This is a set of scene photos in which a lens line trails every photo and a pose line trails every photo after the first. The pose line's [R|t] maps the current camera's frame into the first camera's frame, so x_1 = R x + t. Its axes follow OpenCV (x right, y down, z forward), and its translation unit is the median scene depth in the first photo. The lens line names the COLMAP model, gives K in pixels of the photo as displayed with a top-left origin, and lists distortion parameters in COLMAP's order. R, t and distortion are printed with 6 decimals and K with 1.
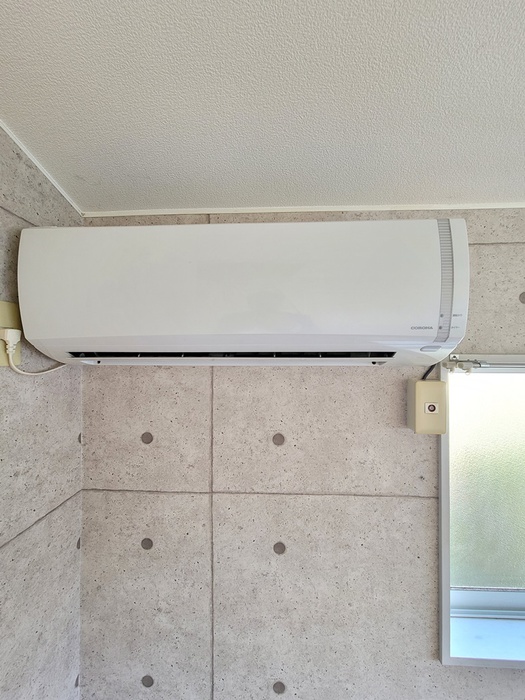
lens RADIAL K [[284.2, 0, 264.2], [0, 284.2, 350.8], [0, 0, 1]] dist [-0.007177, 0.002464]
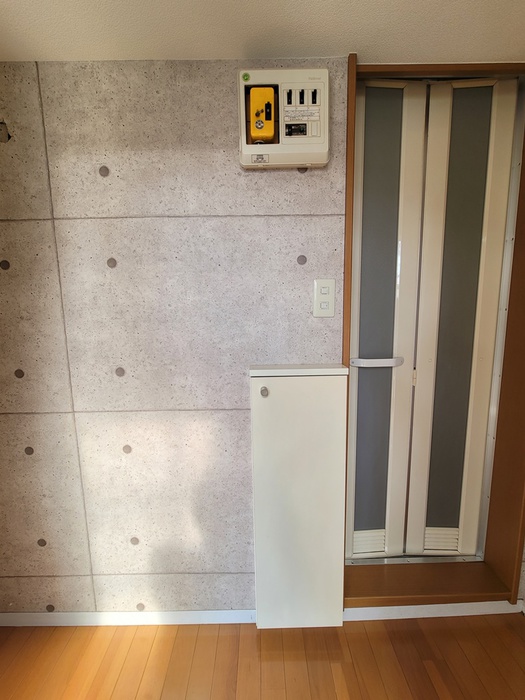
lens RADIAL K [[284.2, 0, 259.9], [0, 284.2, 352.2], [0, 0, 1]] dist [-0.007177, 0.002464]
pose [[0.998625, -0.023619, 0.046805, 0.644170], [0.017346, 0.991340, 0.130171, 0.936843], [-0.049474, -0.129180, 0.990386, -0.336084]]
